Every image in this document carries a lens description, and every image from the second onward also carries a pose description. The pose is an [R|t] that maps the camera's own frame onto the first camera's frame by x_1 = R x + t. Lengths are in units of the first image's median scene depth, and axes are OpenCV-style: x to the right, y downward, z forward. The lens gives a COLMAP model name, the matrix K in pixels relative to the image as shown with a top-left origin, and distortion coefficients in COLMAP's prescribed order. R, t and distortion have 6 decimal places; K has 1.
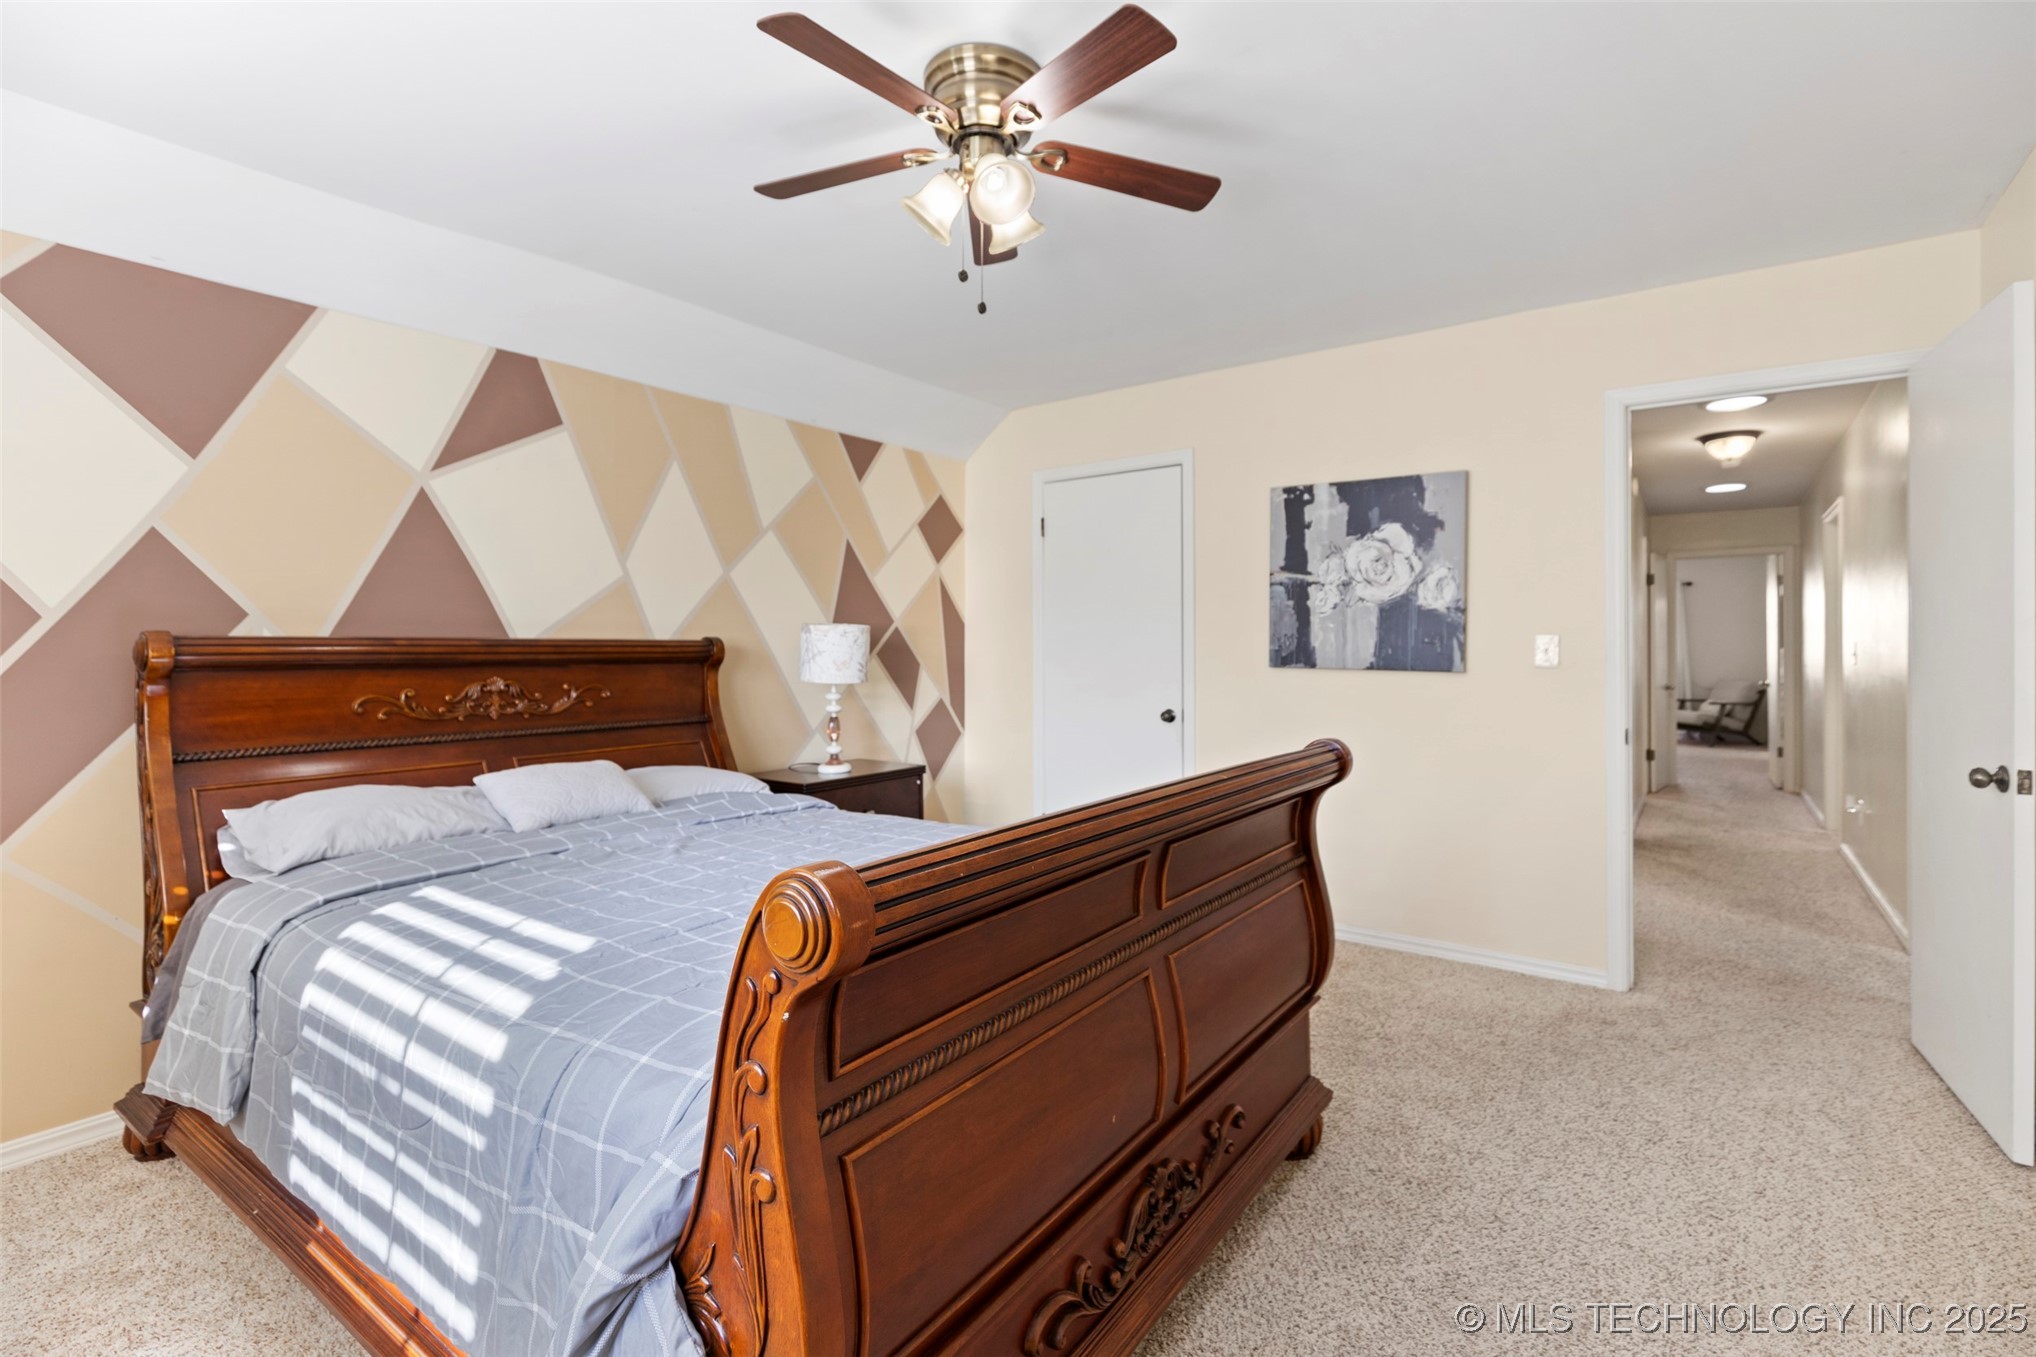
lens RADIAL K [[949.8, 0, 1015.4], [0, 949.8, 661.8], [0, 0, 1]] dist [0.003164, 0.000485]
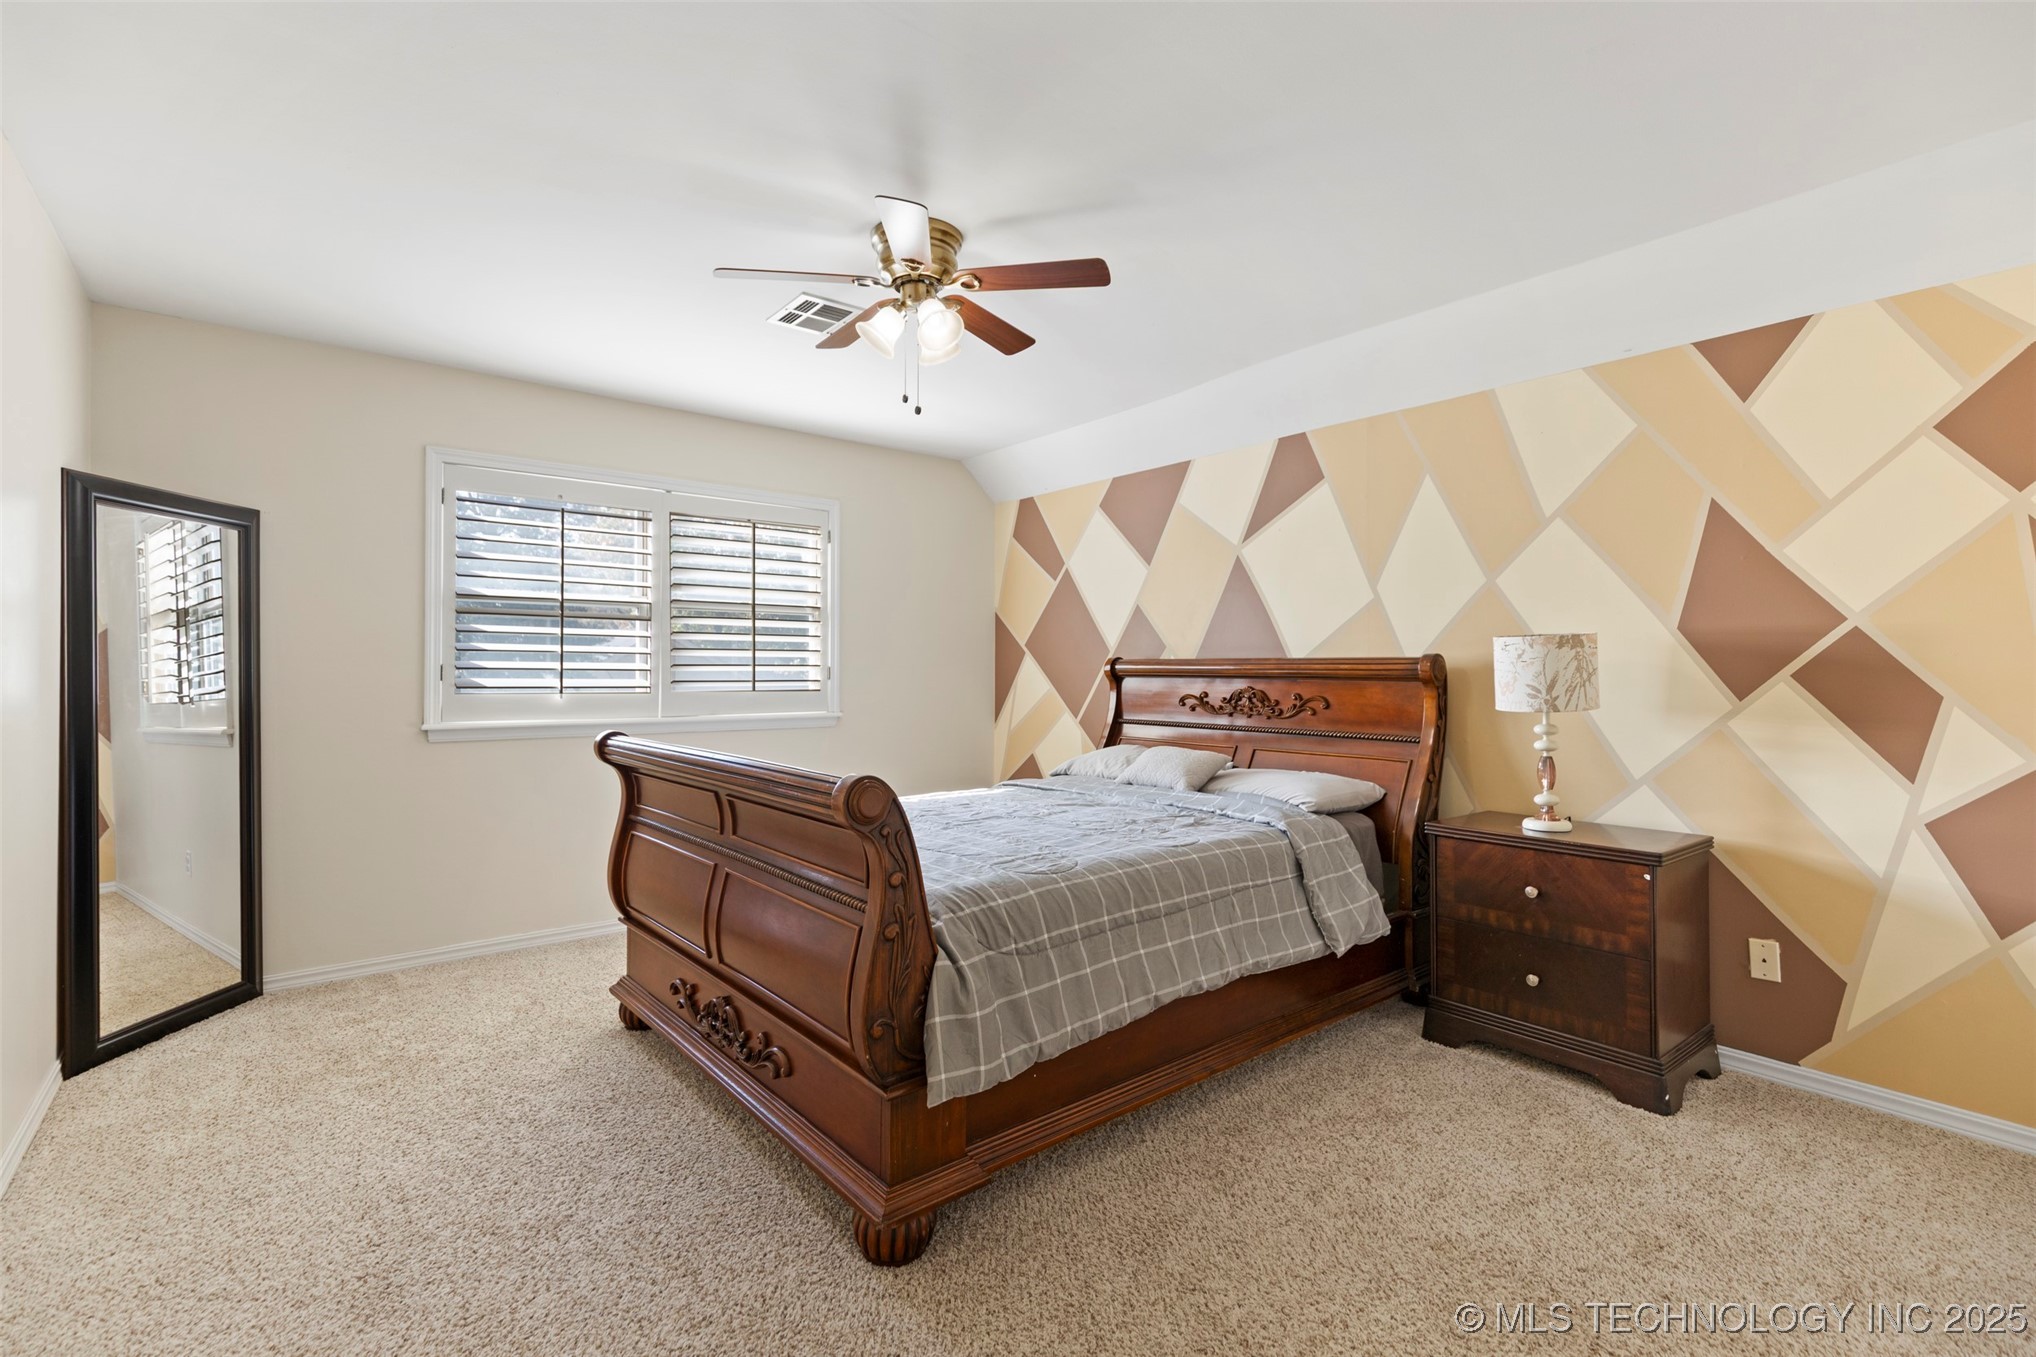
lens RADIAL K [[949.8, 0, 1020.3], [0, 949.8, 675.0], [0, 0, 1]] dist [0.003164, 0.000485]
pose [[-0.266623, 0.002785, -0.963797, 0.733683], [-0.019469, 0.999776, 0.008275, -0.005016], [0.963604, 0.020971, -0.266509, 0.907460]]
